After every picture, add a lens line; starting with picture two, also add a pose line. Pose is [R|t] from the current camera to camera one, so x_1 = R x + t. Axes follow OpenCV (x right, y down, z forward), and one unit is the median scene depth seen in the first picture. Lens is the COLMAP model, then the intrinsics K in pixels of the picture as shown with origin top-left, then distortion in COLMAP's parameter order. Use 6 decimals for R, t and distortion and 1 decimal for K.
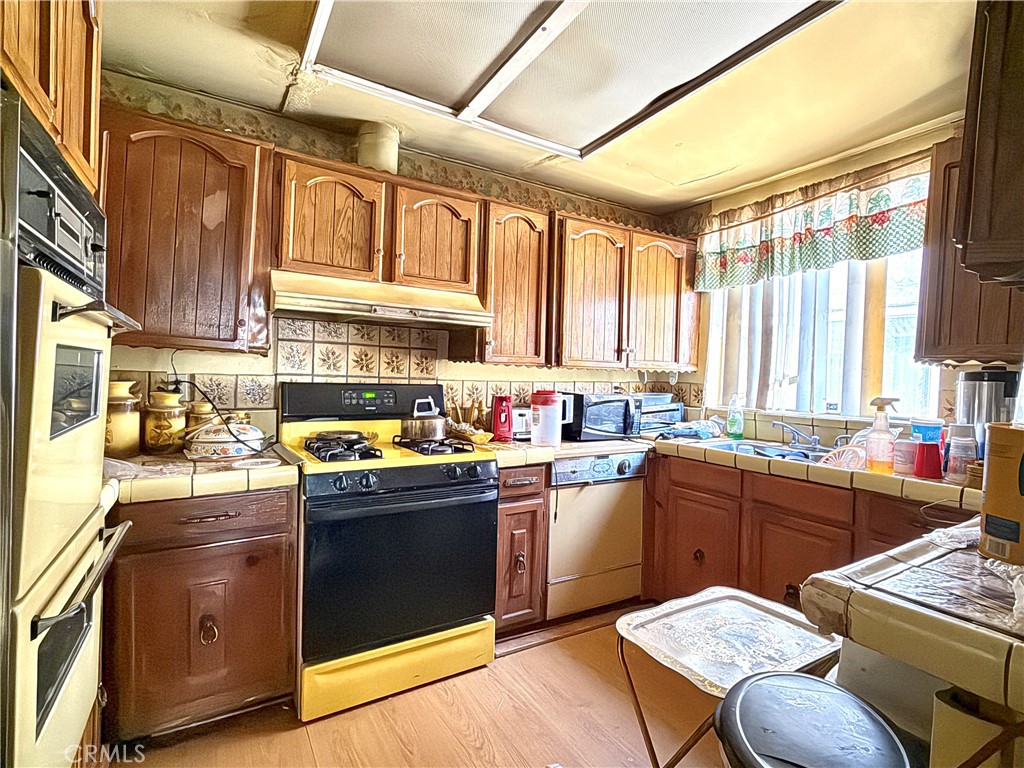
lens RADIAL K [[493.0, 0, 512.4], [0, 493.0, 383.7], [0, 0, 1]] dist [-0.000182, 0.000115]
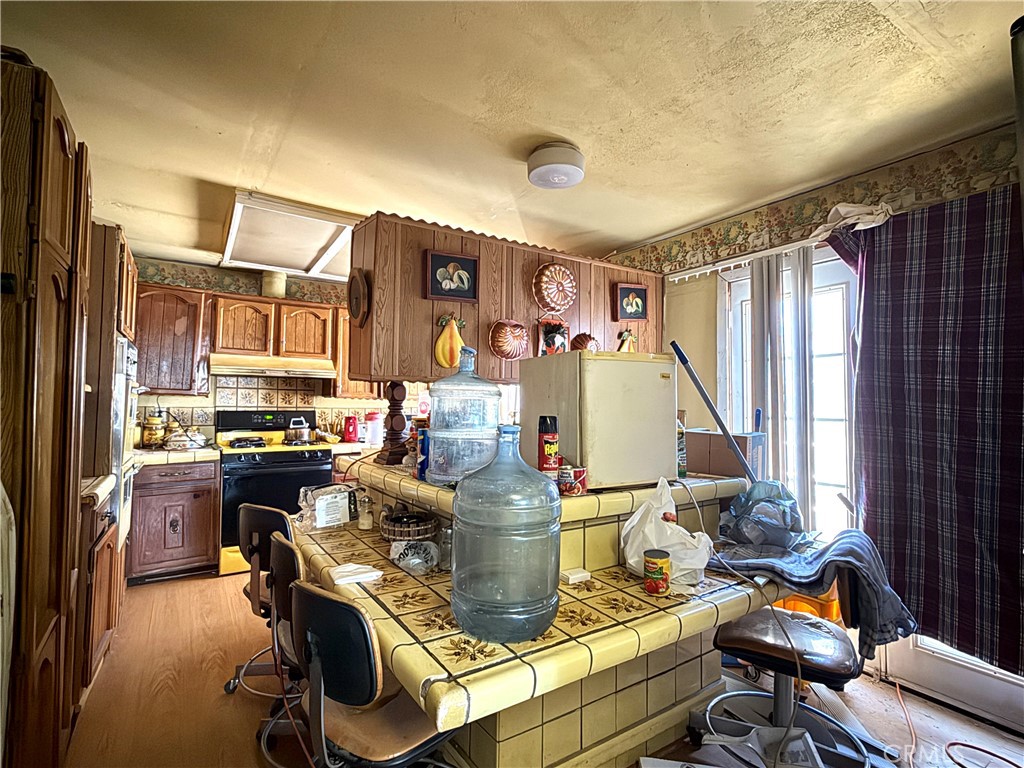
lens RADIAL K [[493.0, 0, 513.4], [0, 493.0, 386.2], [0, 0, 1]] dist [-0.000182, 0.000115]
pose [[0.999110, -0.019830, 0.037220, 0.582432], [0.021819, 0.998312, -0.053821, 0.029274], [-0.036090, 0.054585, 0.997857, -0.904756]]
